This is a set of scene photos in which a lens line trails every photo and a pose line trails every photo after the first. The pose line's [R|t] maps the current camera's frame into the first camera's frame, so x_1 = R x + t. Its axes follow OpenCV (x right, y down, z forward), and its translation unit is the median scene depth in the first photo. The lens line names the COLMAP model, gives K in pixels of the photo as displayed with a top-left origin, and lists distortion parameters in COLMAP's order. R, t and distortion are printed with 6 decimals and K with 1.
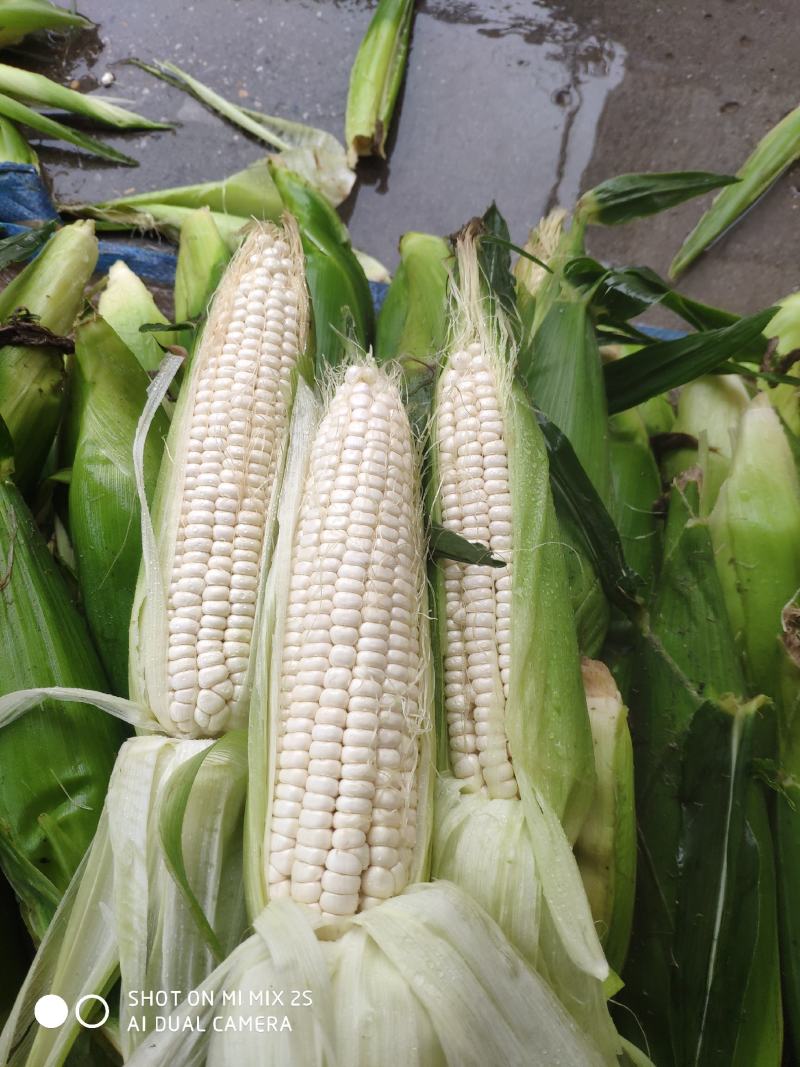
lens RADIAL K [[893.4, 0, 427.2], [0, 893.4, 534.5], [0, 0, 1]] dist [0.189022, -0.433302]
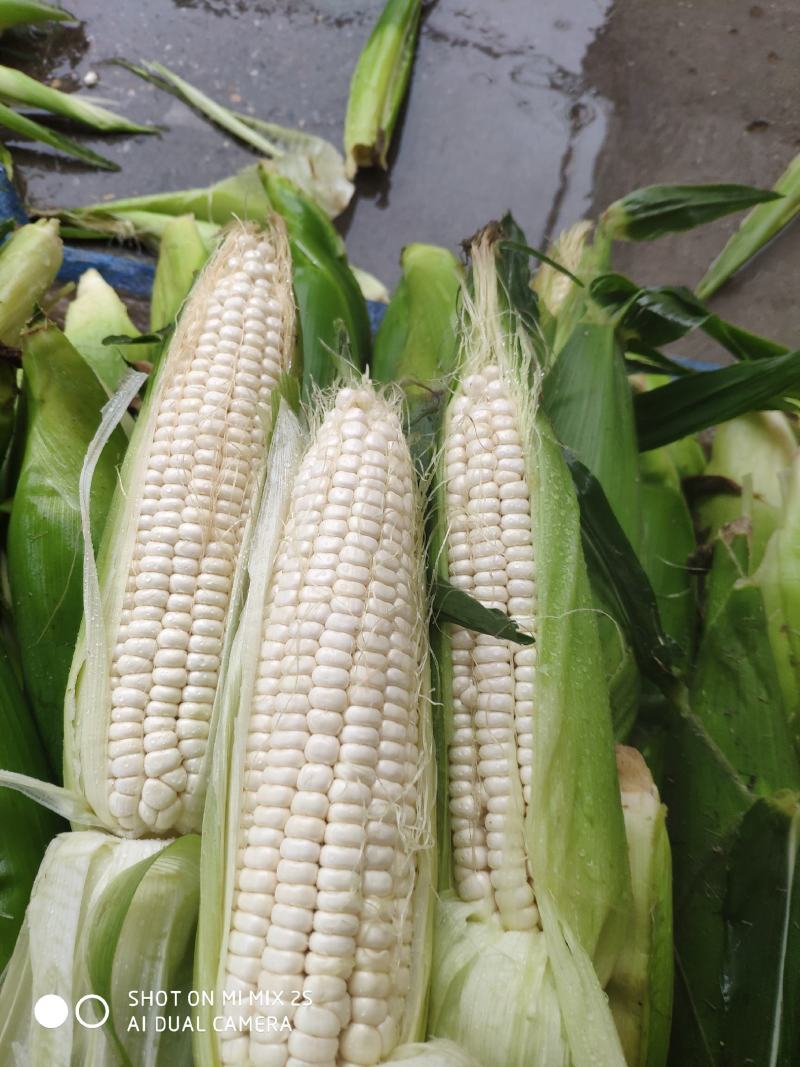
lens RADIAL K [[860.7, 0, 451.9], [0, 860.7, 536.1], [0, 0, 1]] dist [0.141581, -0.290624]
pose [[0.998904, 0.022026, 0.041301, -0.013561], [-0.020964, 0.999443, -0.025973, -0.030147], [-0.041850, 0.025078, 0.998809, 0.192063]]
